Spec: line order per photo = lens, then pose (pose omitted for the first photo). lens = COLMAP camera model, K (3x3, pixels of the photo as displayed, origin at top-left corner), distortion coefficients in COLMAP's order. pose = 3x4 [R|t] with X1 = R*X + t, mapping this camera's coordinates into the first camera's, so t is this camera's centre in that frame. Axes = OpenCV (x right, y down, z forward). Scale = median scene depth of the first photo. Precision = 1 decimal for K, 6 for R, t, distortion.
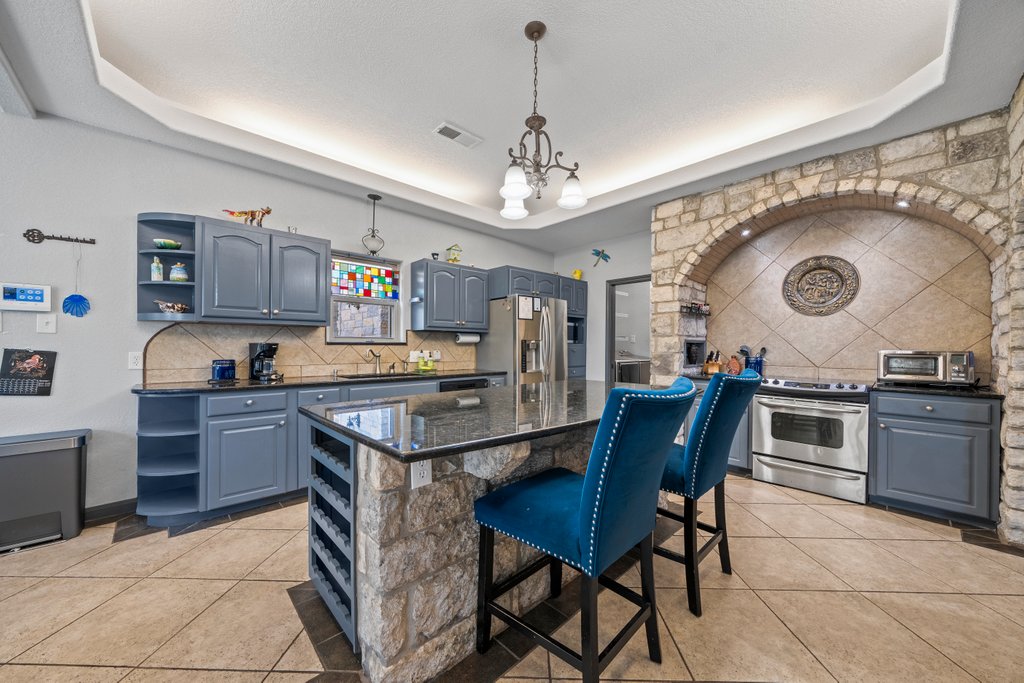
lens RADIAL K [[370.7, 0, 515.3], [0, 370.7, 346.9], [0, 0, 1]] dist [-0.001584, -0.000316]
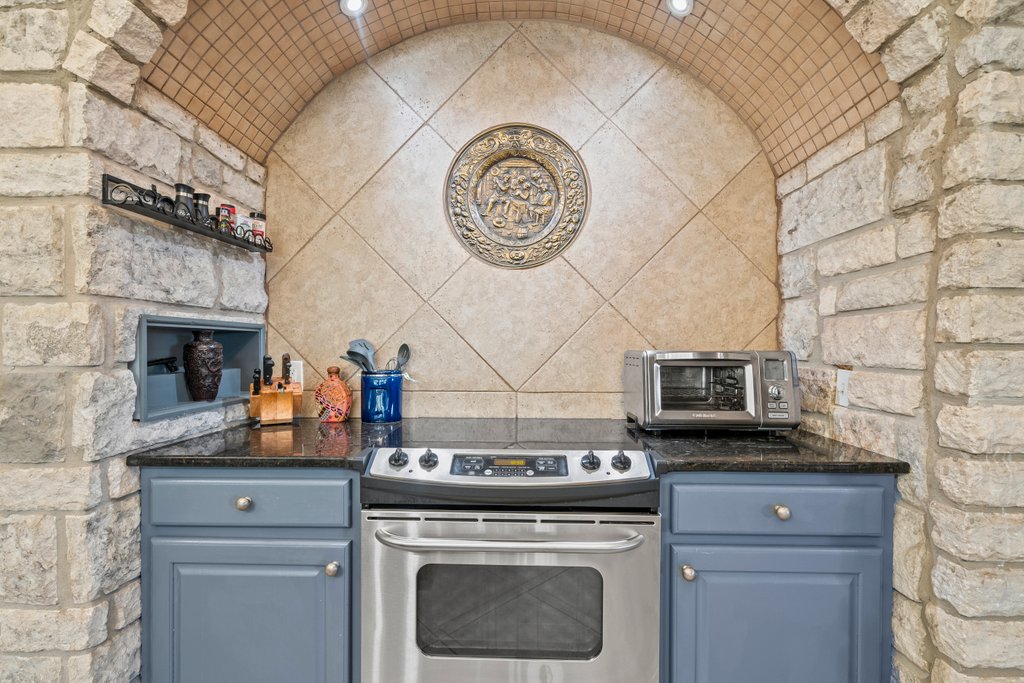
lens RADIAL K [[452.0, 0, 515.6], [0, 452.0, 350.0], [0, 0, 1]] dist [-0.002282, -0.000411]
pose [[0.710422, -0.012071, 0.703672, 0.458503], [0.003198, 0.999898, 0.013923, 0.001363], [-0.703768, -0.007640, 0.710389, 0.637209]]
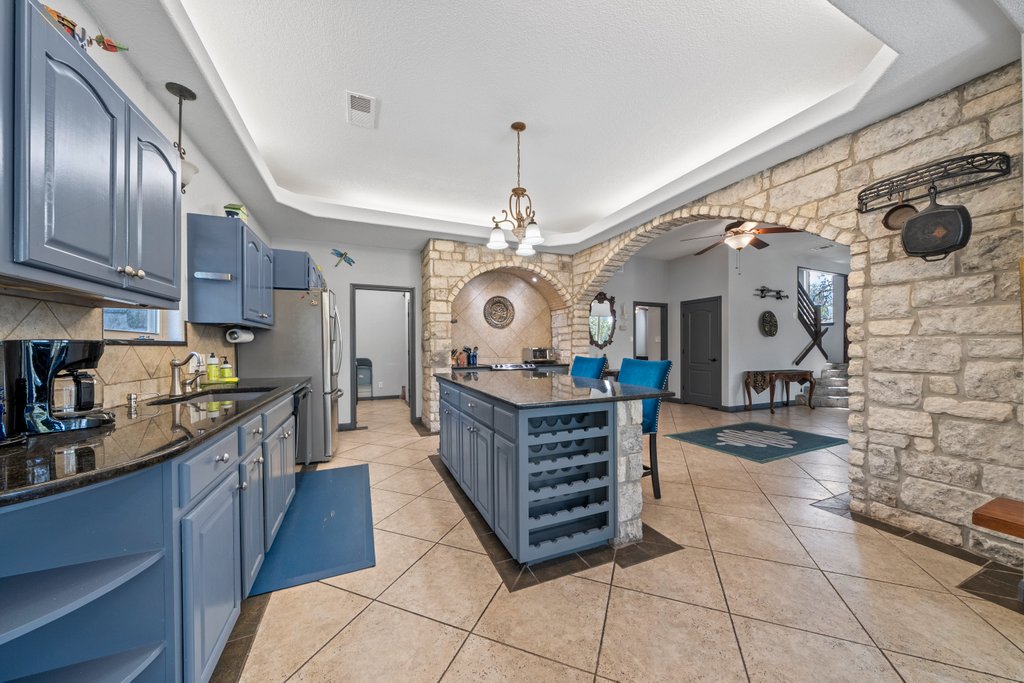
lens RADIAL K [[350.0, 0, 514.3], [0, 350.0, 346.5], [0, 0, 1]] dist [0.000177, 0.000038]
pose [[0.343736, -0.003922, 0.939058, -0.765450], [0.008124, 0.999966, 0.001202, 0.000688], [-0.939031, 0.007215, 0.343756, 0.342468]]
